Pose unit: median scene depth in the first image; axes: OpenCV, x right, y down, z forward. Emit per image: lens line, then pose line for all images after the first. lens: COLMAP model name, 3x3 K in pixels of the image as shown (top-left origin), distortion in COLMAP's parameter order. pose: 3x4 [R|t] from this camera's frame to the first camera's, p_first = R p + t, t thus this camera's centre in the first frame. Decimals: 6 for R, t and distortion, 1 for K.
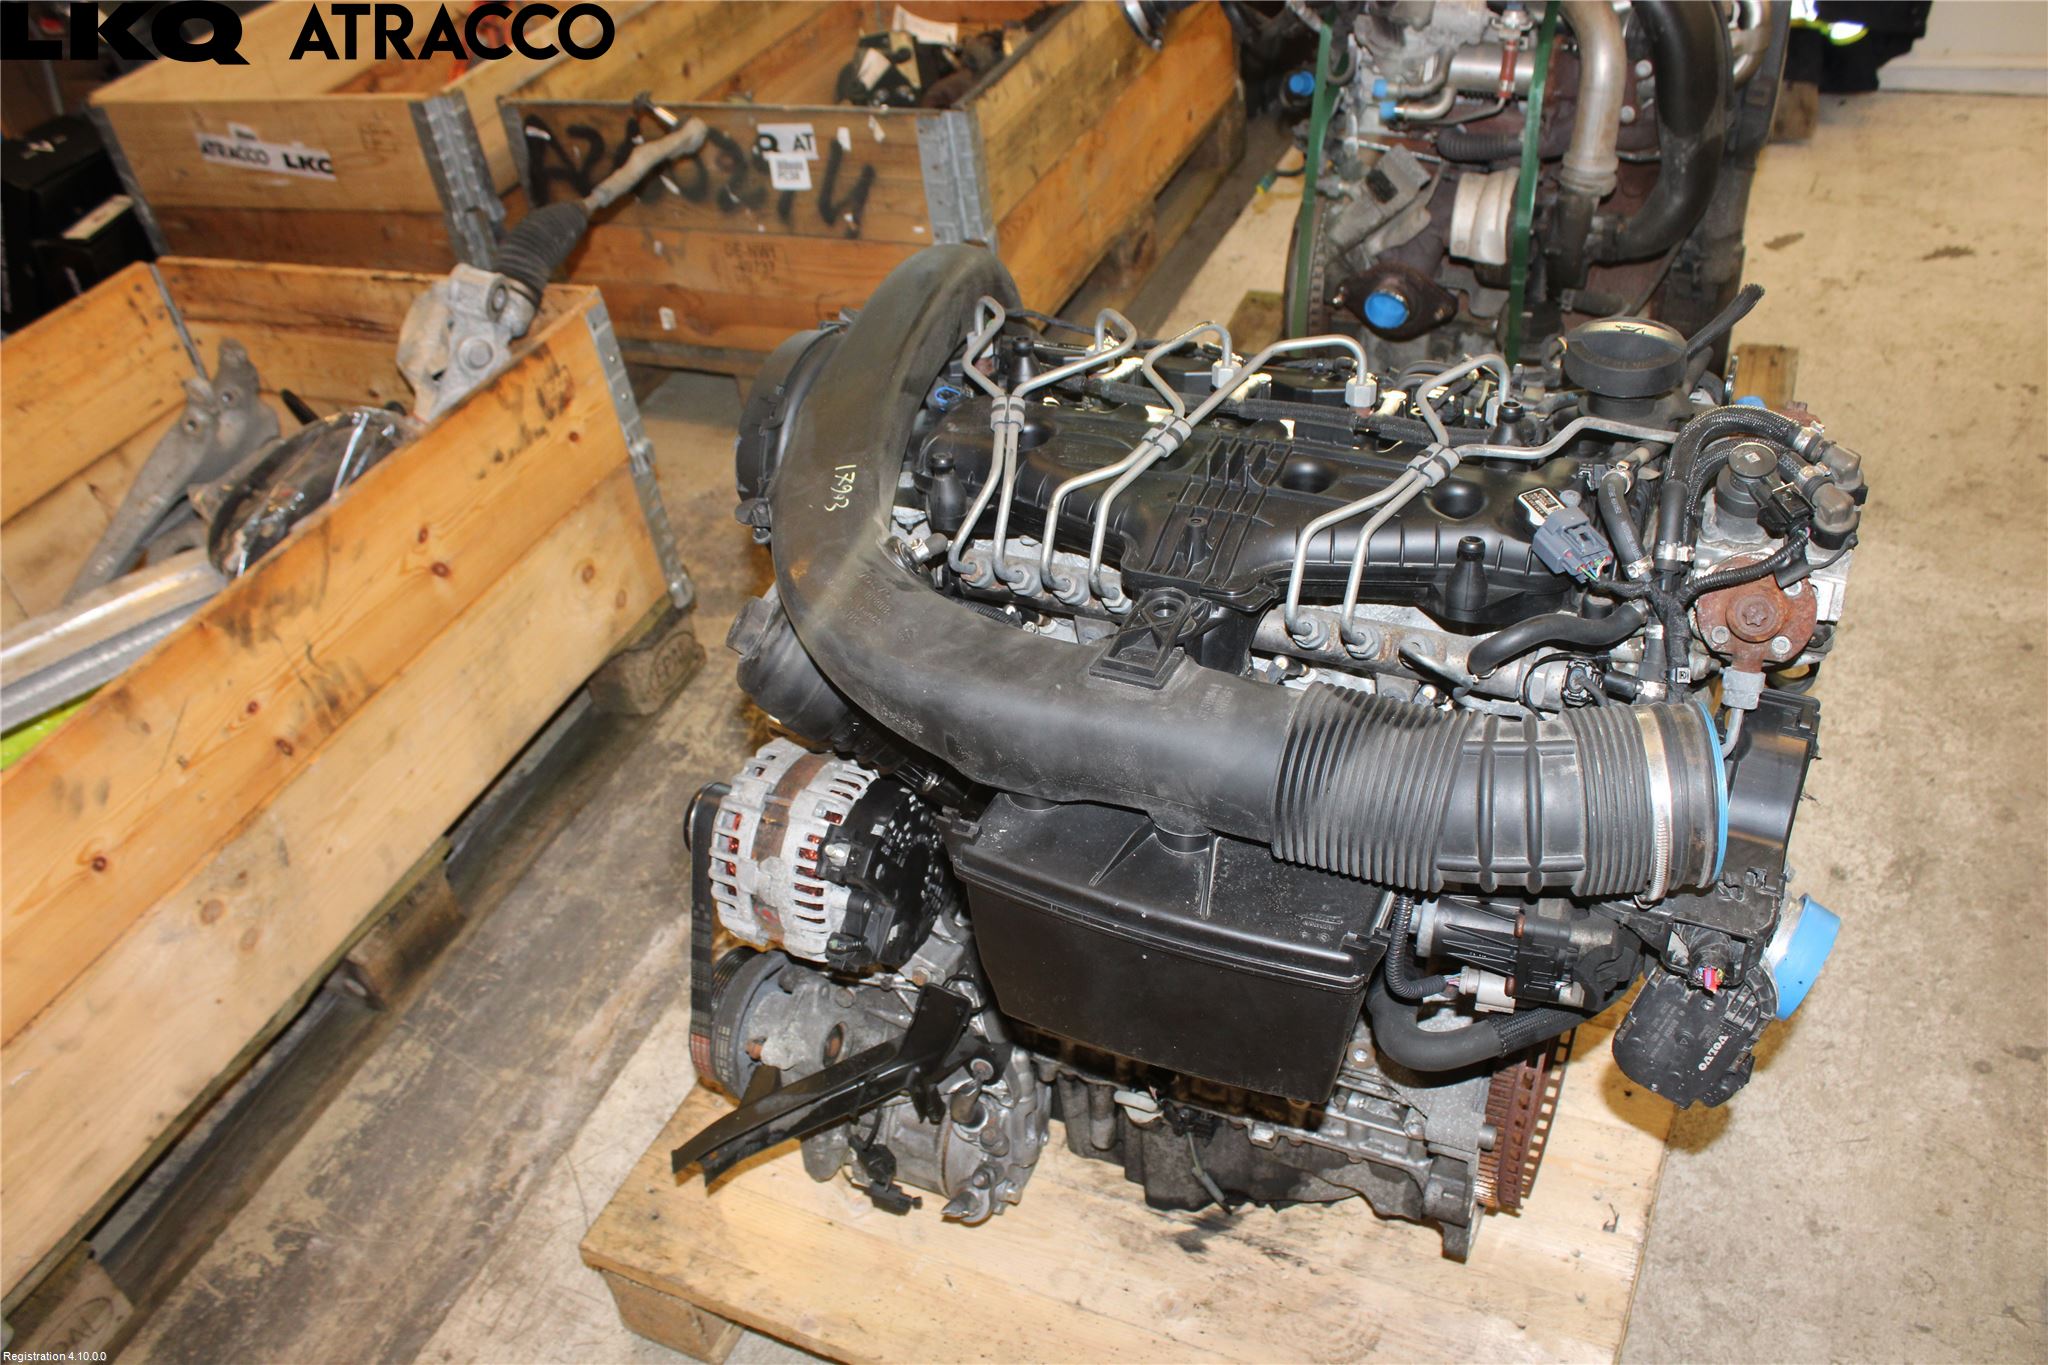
lens RADIAL K [[1722.8, 0, 1035.1], [0, 1722.8, 690.1], [0, 0, 1]] dist [-0.144283, 0.116707]
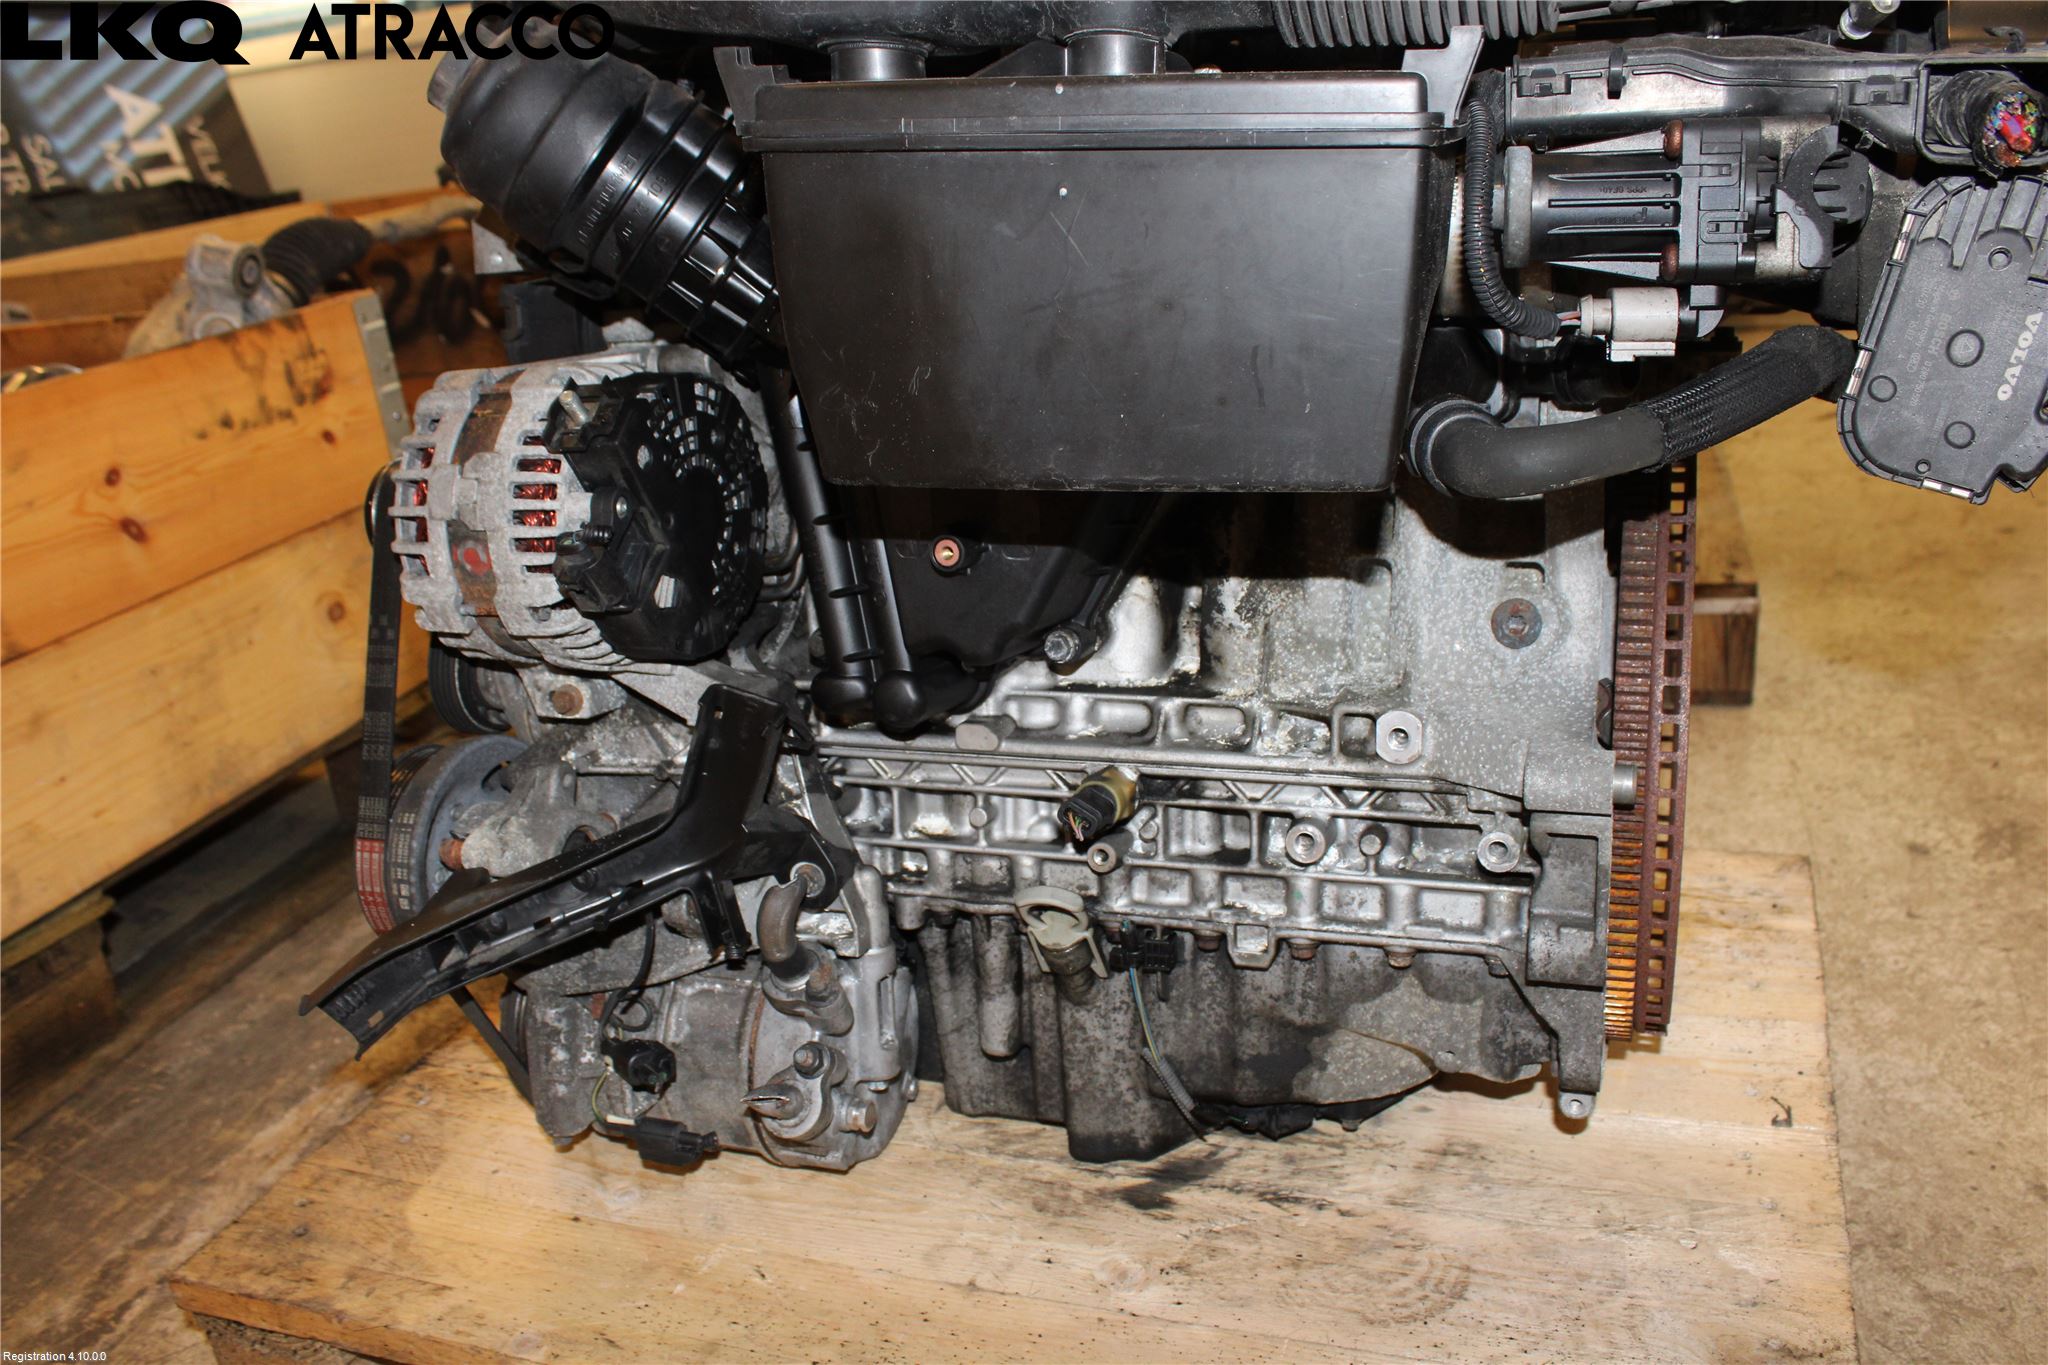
lens RADIAL K [[1722.8, 0, 1027.8], [0, 1722.8, 673.4], [0, 0, 1]] dist [-0.144283, 0.116707]
pose [[0.996579, -0.019756, 0.080248, 0.000721], [0.043582, 0.950644, -0.307208, 0.312832], [-0.070218, 0.309654, 0.948253, 0.320972]]
